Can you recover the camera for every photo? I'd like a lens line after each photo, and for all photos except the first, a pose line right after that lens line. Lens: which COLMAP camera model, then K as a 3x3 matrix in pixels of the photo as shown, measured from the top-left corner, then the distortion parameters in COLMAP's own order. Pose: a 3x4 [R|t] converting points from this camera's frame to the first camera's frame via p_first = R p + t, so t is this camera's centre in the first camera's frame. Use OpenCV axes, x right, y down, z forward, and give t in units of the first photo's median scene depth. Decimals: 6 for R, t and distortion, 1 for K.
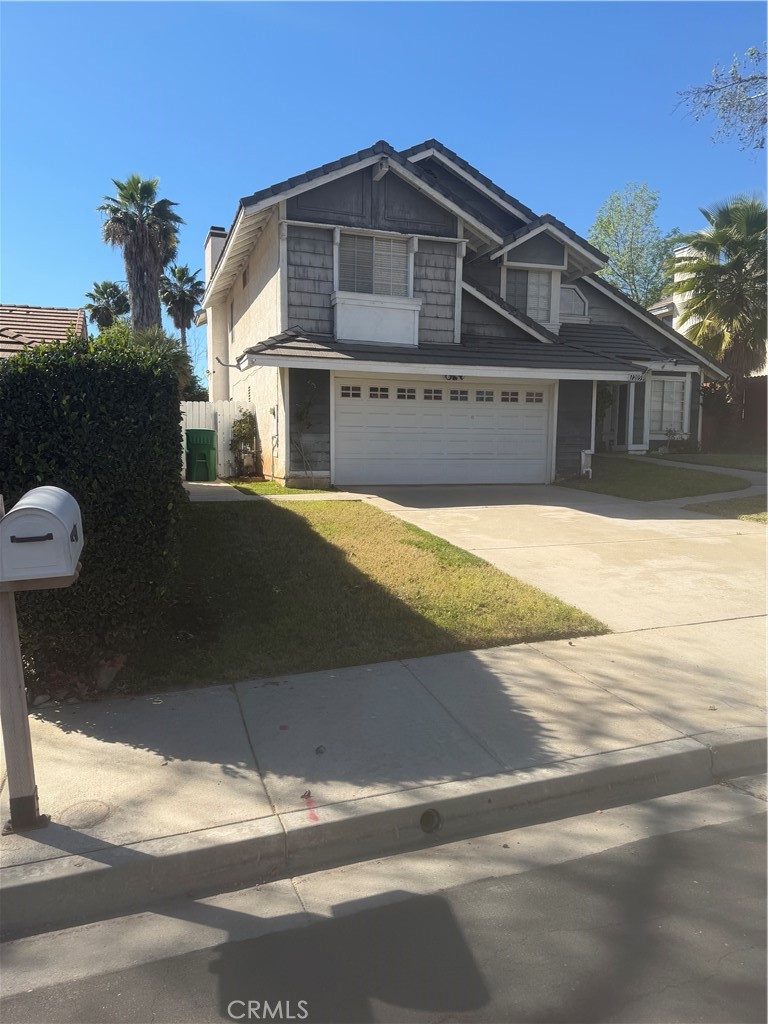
lens RADIAL K [[725.8, 0, 375.5], [0, 725.8, 513.8], [0, 0, 1]] dist [0.057598, -0.079975]
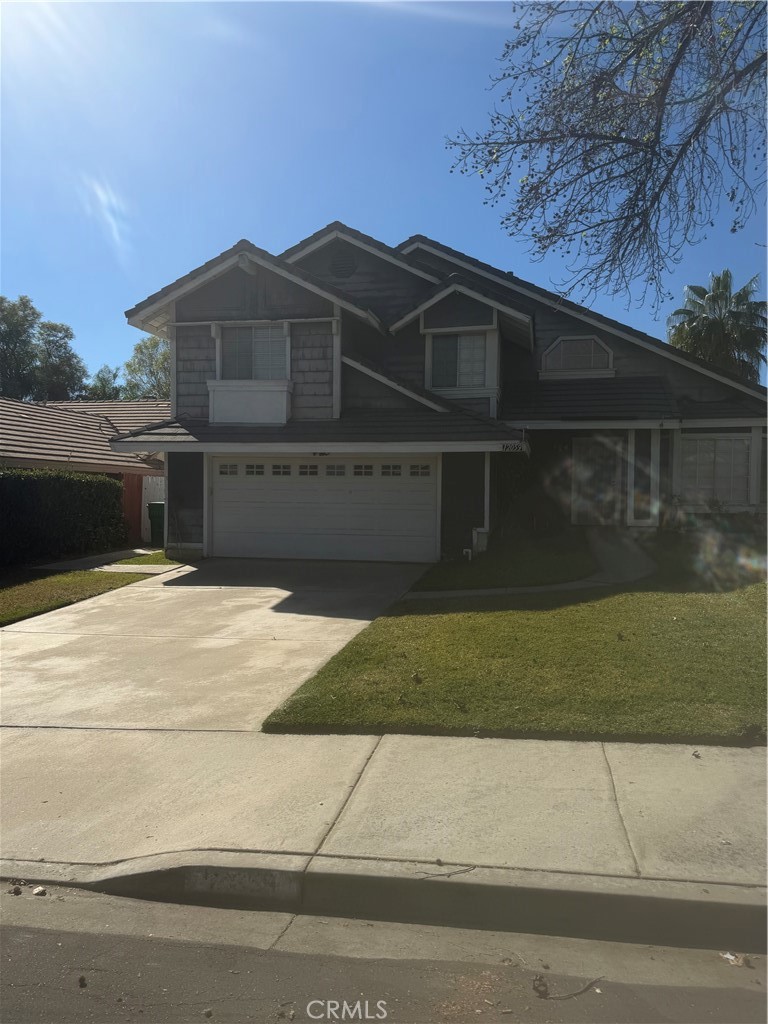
lens RADIAL K [[725.8, 0, 375.5], [0, 725.8, 513.8], [0, 0, 1]] dist [0.057598, -0.079975]
pose [[0.868367, 0.012198, -0.495772, 0.638143], [-0.048867, 0.996937, -0.061064, -0.045038], [0.493509, 0.077253, 0.866303, 0.170495]]
